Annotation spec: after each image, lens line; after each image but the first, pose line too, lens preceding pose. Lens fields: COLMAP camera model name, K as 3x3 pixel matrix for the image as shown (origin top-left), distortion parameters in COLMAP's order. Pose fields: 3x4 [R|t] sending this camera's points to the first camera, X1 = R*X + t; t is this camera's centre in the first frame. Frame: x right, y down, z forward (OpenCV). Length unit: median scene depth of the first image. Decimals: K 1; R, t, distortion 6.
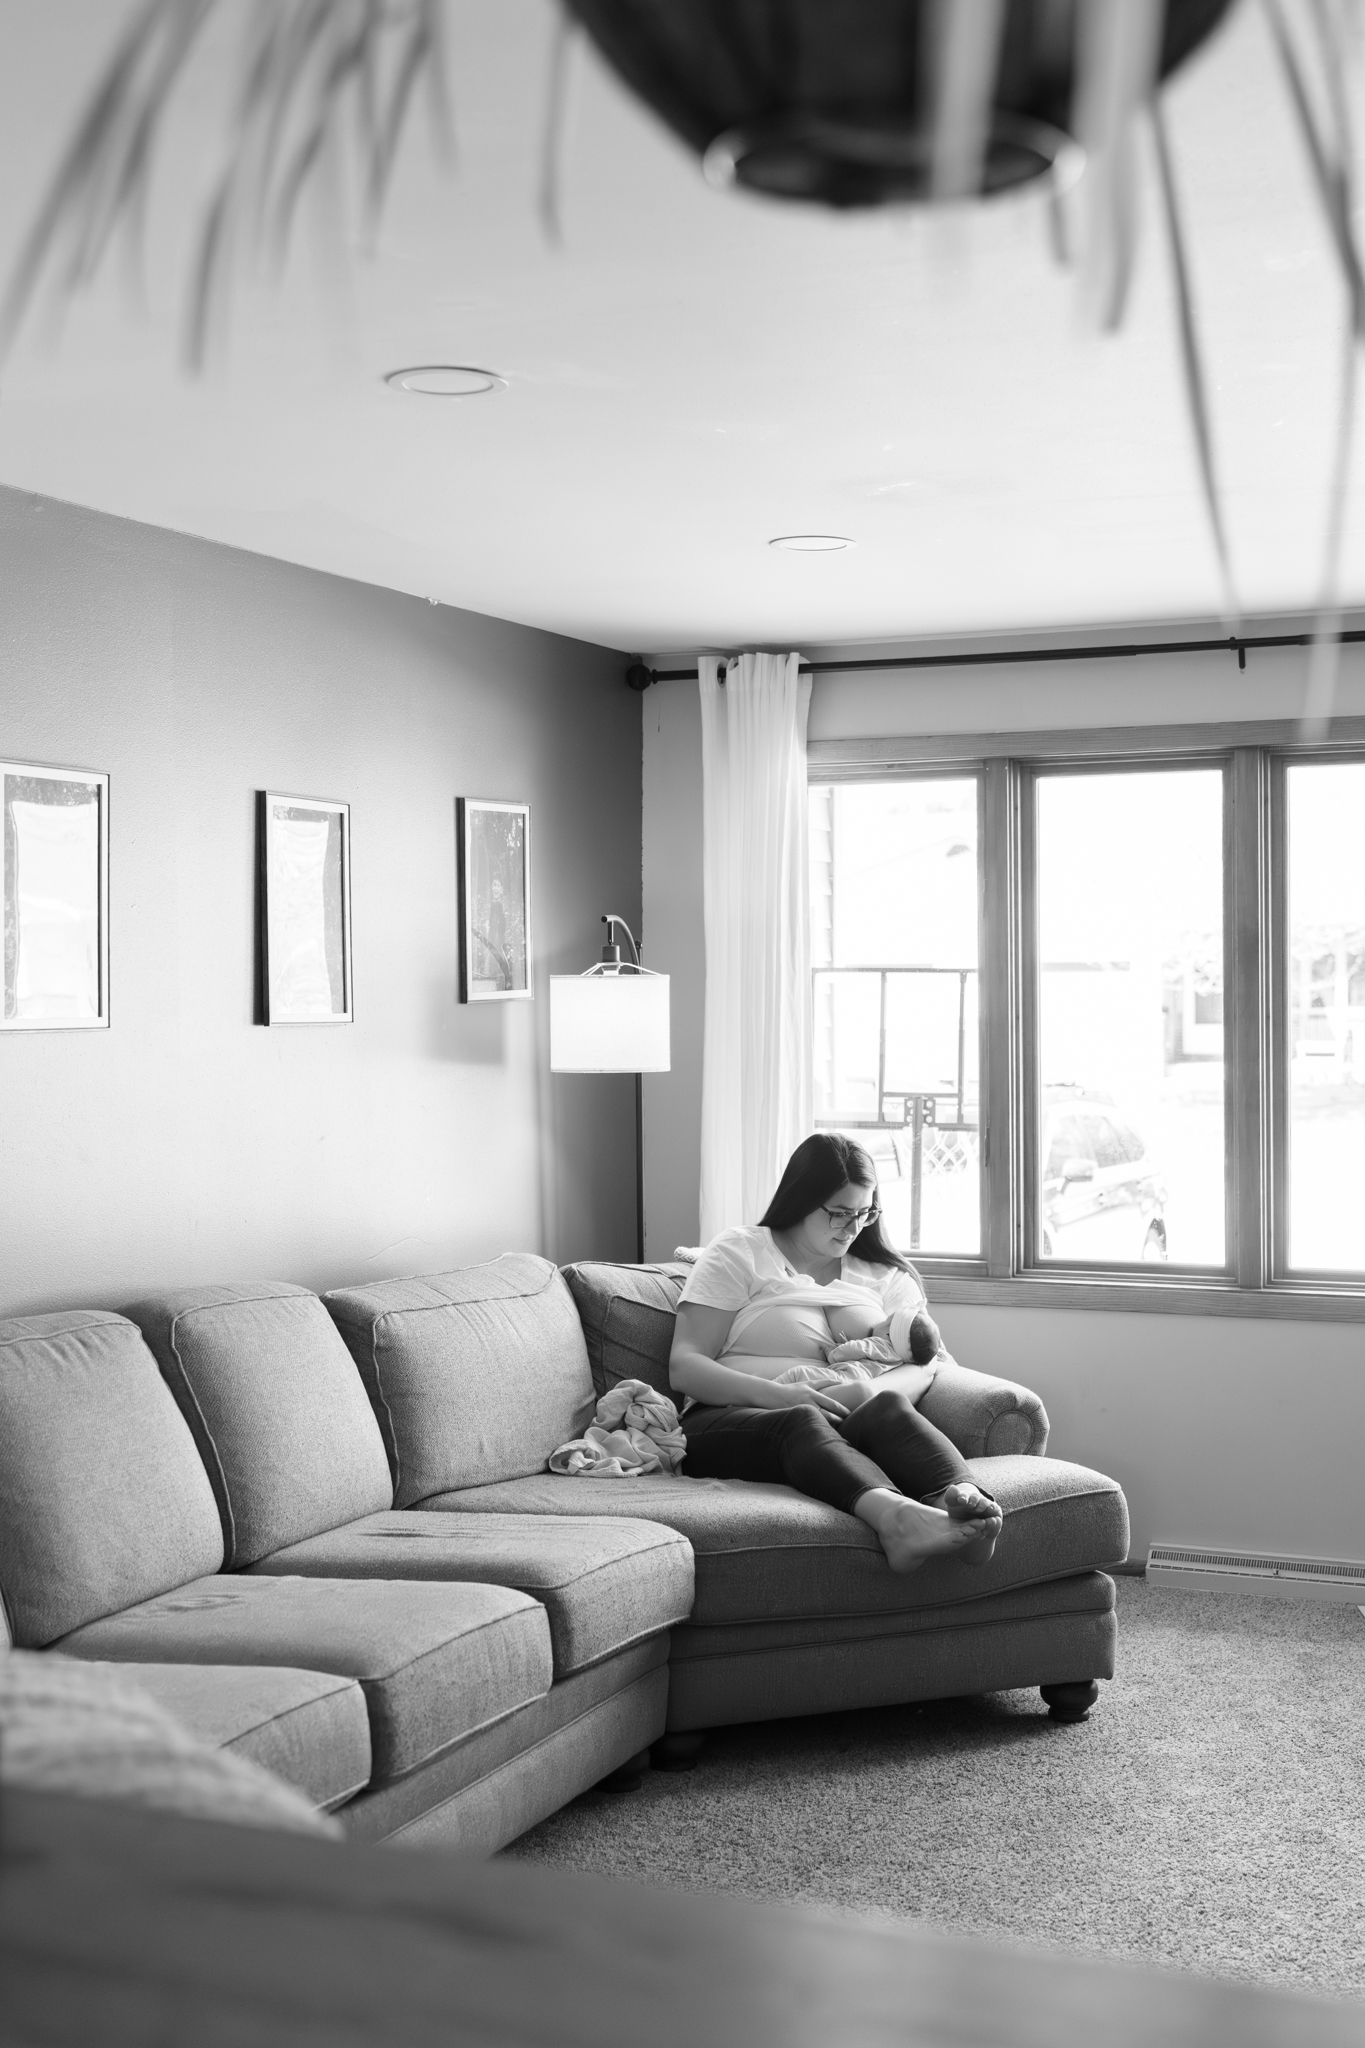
lens RADIAL K [[2488.3, 0, 712.6], [0, 2488.3, 1023.4], [0, 0, 1]] dist [-0.011372, -0.001189]
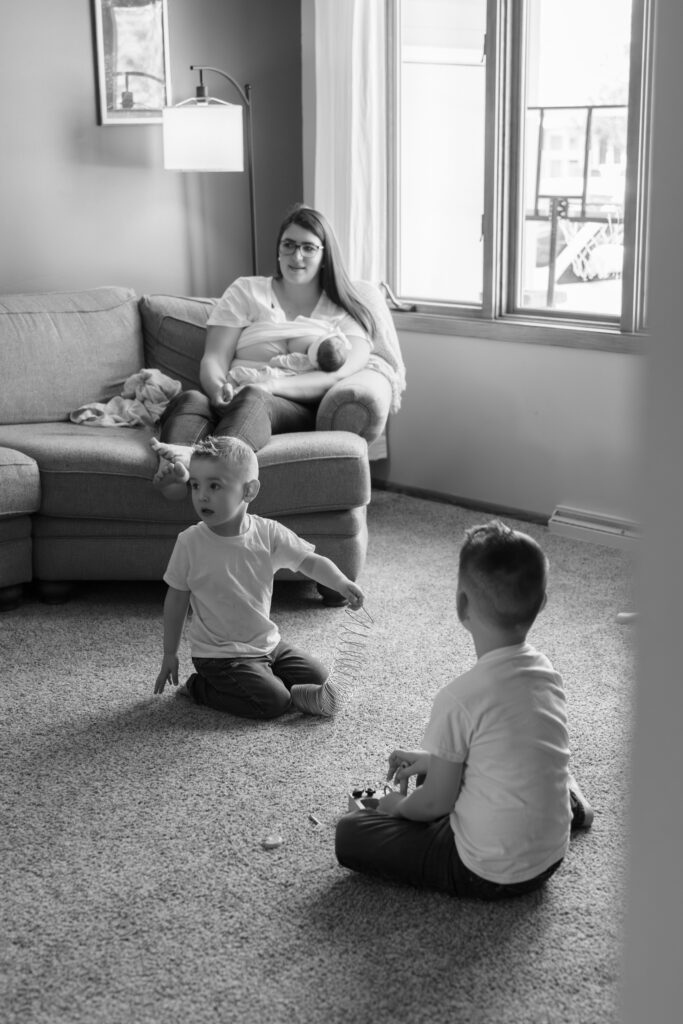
lens RADIAL K [[1530.0, 0, 341.5], [0, 1530.0, 512.0], [0, 0, 1]] dist [-0.009381, -0.011470]
pose [[0.922030, 0.091253, -0.376210, 0.410888], [-0.006997, 0.975590, 0.219490, 0.017101], [0.387056, -0.199744, 0.900161, 0.145717]]
